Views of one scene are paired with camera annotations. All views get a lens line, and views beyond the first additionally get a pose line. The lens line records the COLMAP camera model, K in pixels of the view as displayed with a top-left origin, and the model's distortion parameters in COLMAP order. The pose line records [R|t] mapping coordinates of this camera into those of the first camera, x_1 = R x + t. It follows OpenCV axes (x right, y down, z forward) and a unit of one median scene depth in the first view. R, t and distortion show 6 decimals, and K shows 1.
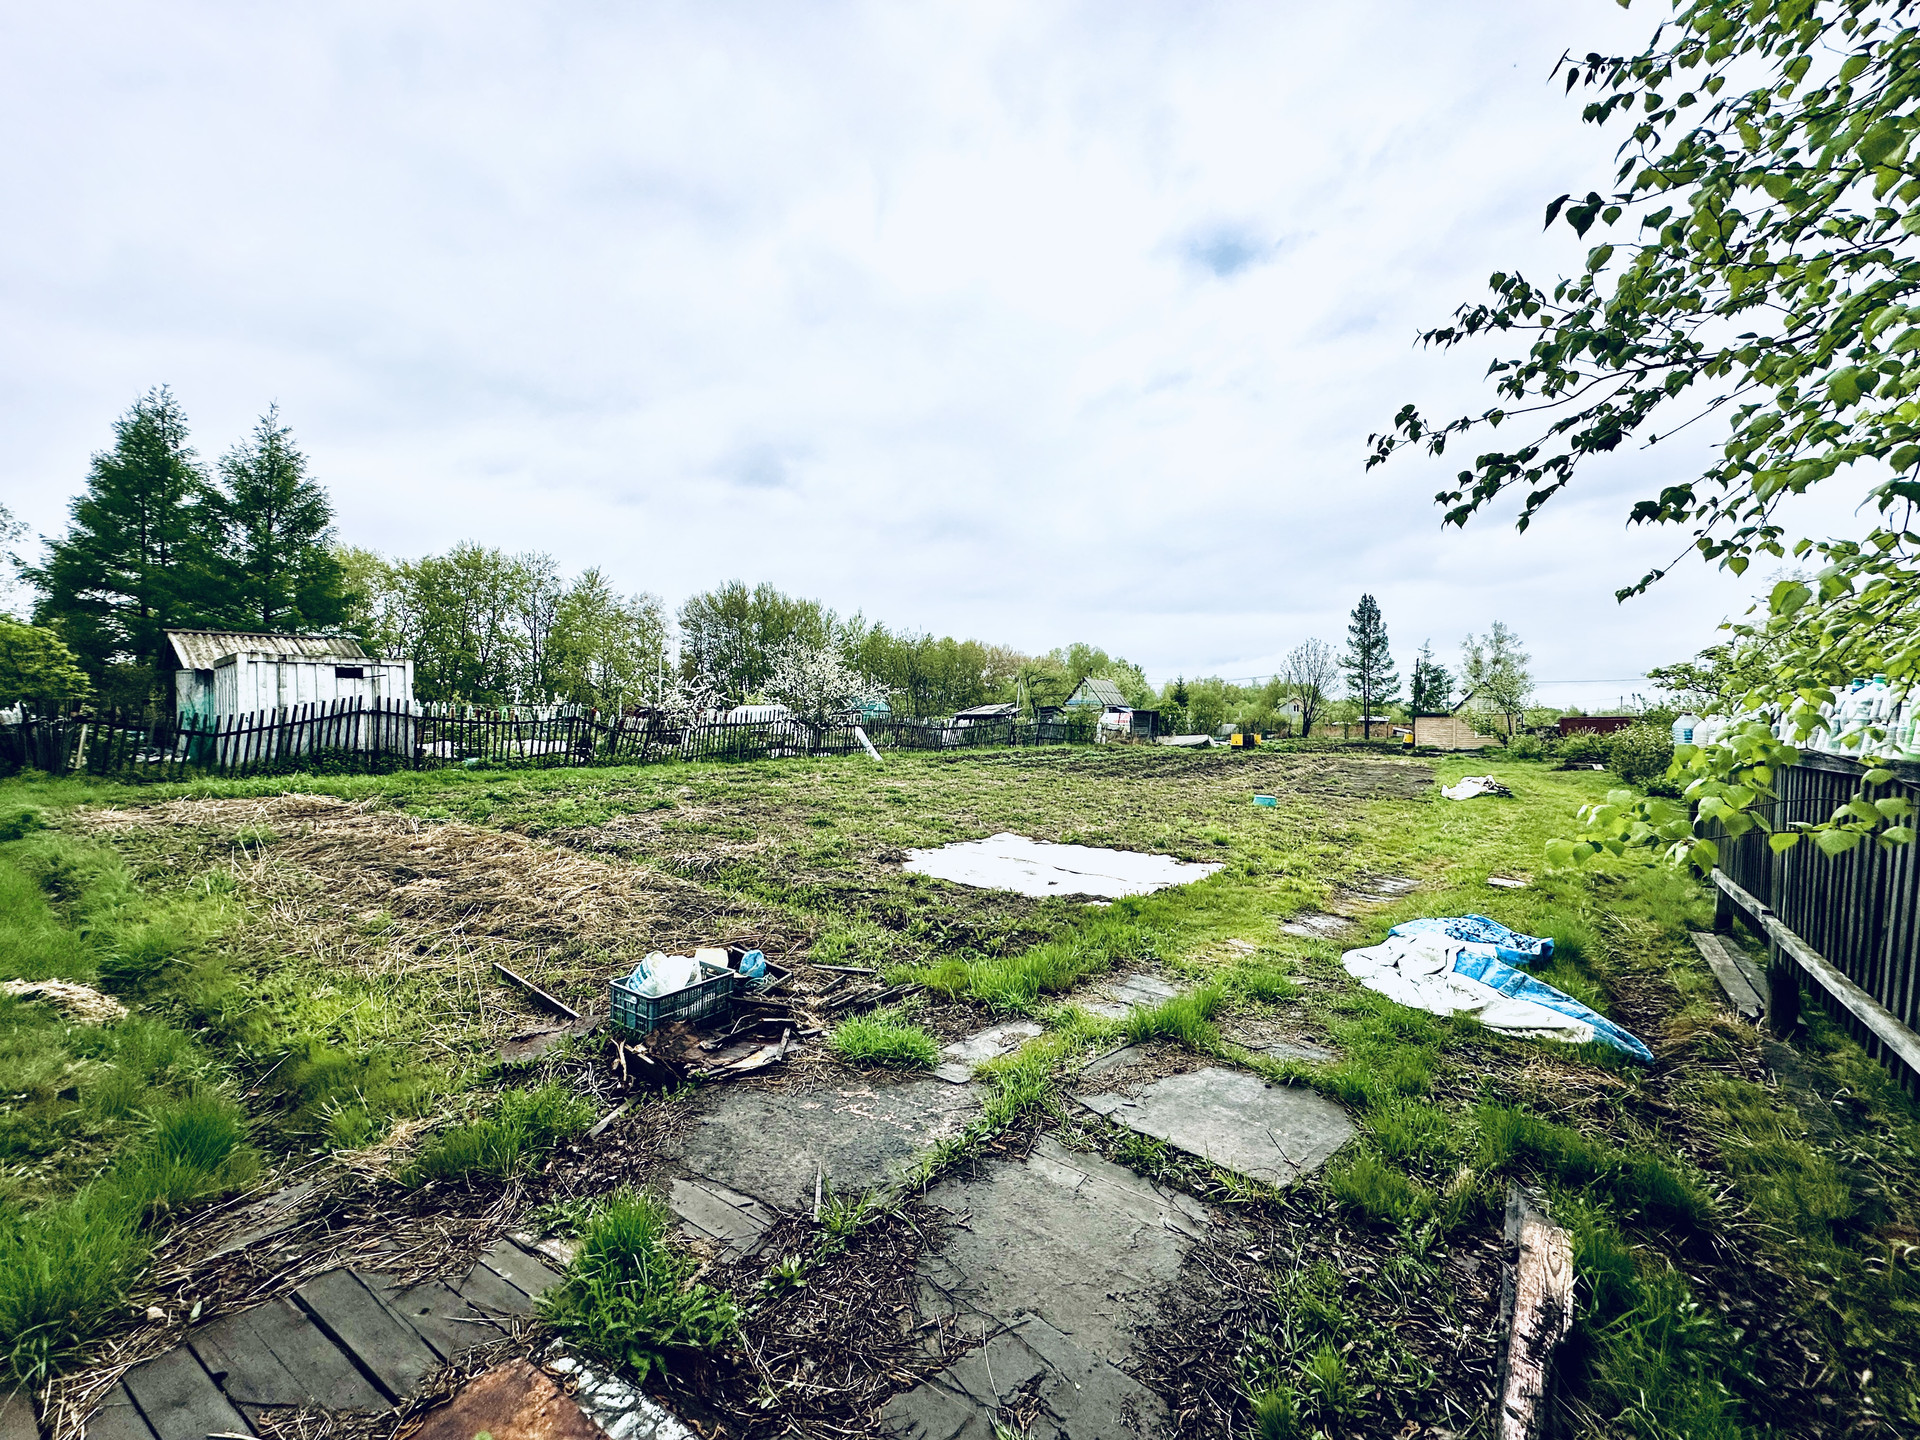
lens RADIAL K [[760.1, 0, 958.4], [0, 760.1, 720.6], [0, 0, 1]] dist [-0.000809, -0.000031]
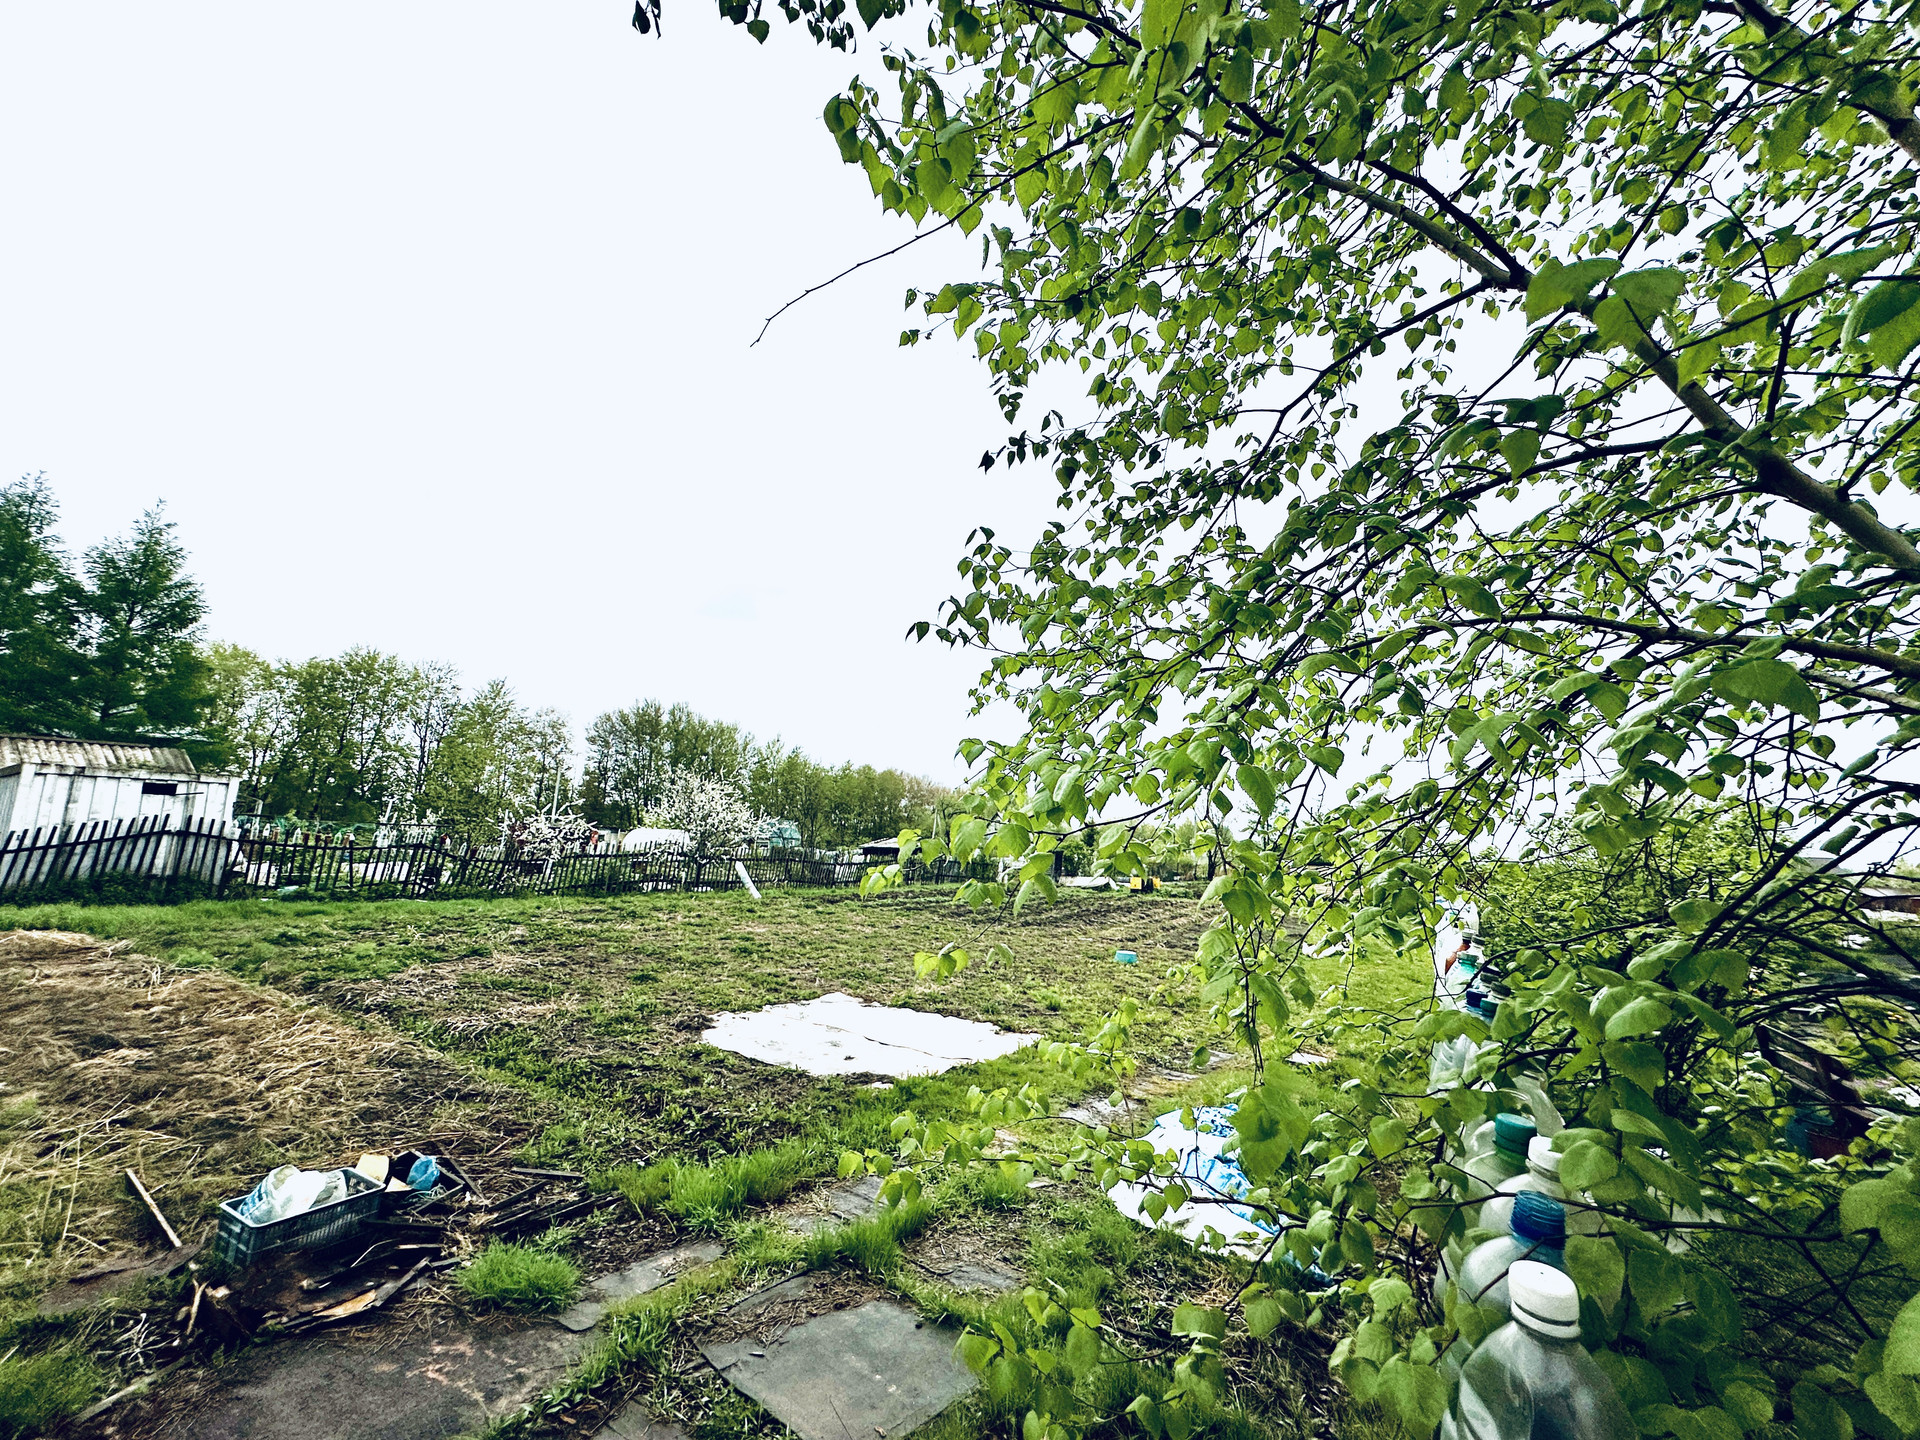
lens RADIAL K [[760.3, 0, 958.4], [0, 760.3, 720.1], [0, 0, 1]] dist [-0.000589, -0.000108]
pose [[0.994234, 0.052147, 0.093694, 0.068039], [-0.035667, 0.984858, -0.169655, -0.022592], [-0.101122, 0.165335, 0.981040, -0.014238]]
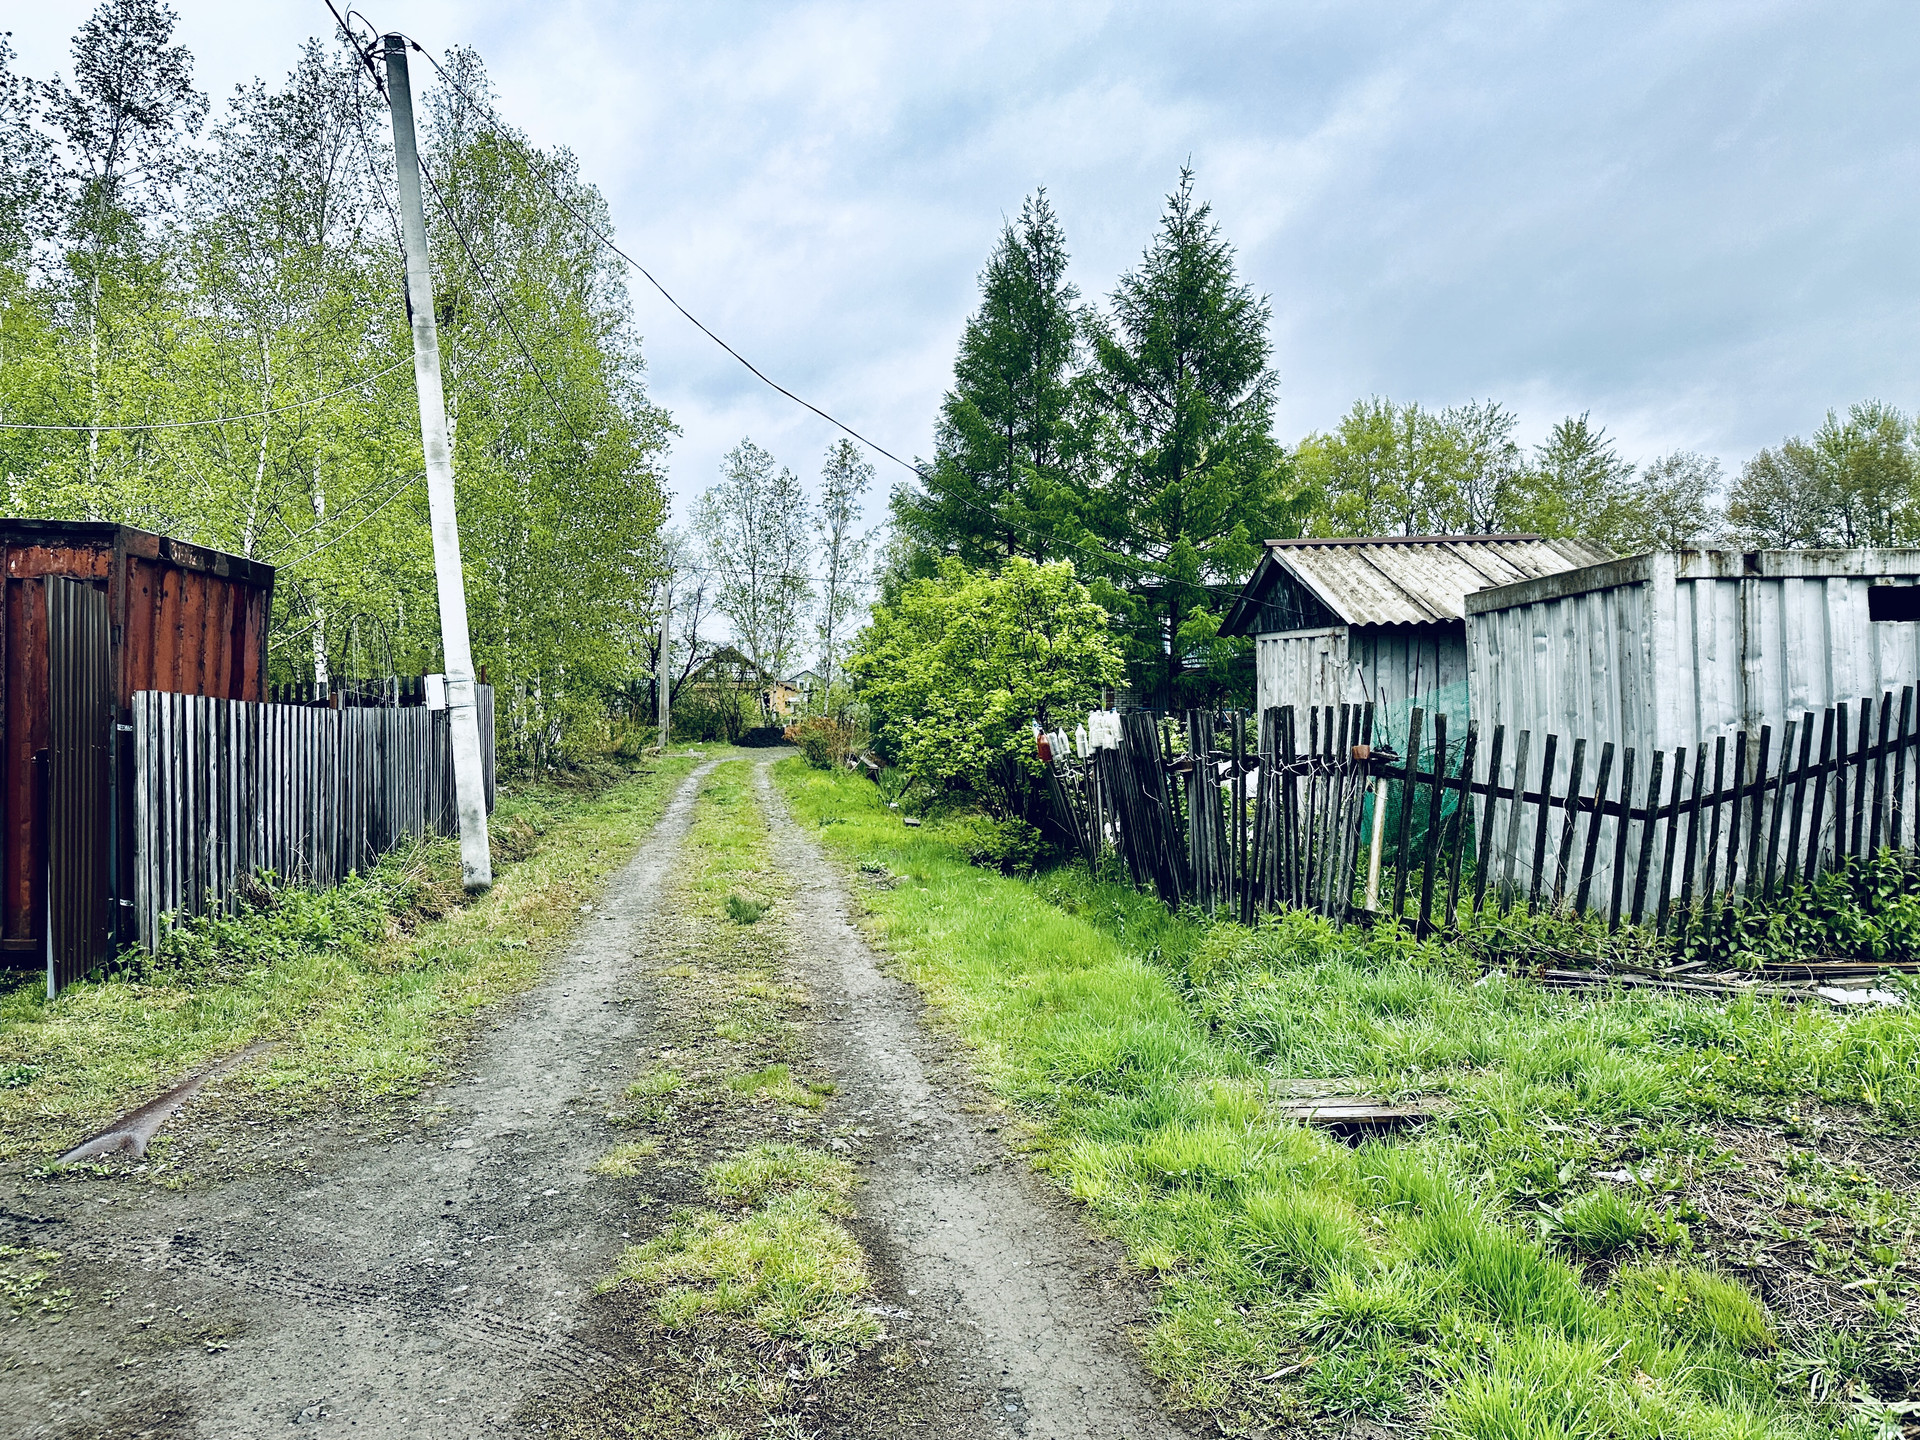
lens RADIAL K [[1324.3, 0, 947.1], [0, 1324.3, 732.2], [0, 0, 1]] dist [0.114669, -0.157776]
pose [[0.705619, 0.000833, -0.708591, -0.674686], [0.007307, 0.999938, 0.008452, -0.018519], [0.708554, -0.011141, 0.705569, 0.348820]]
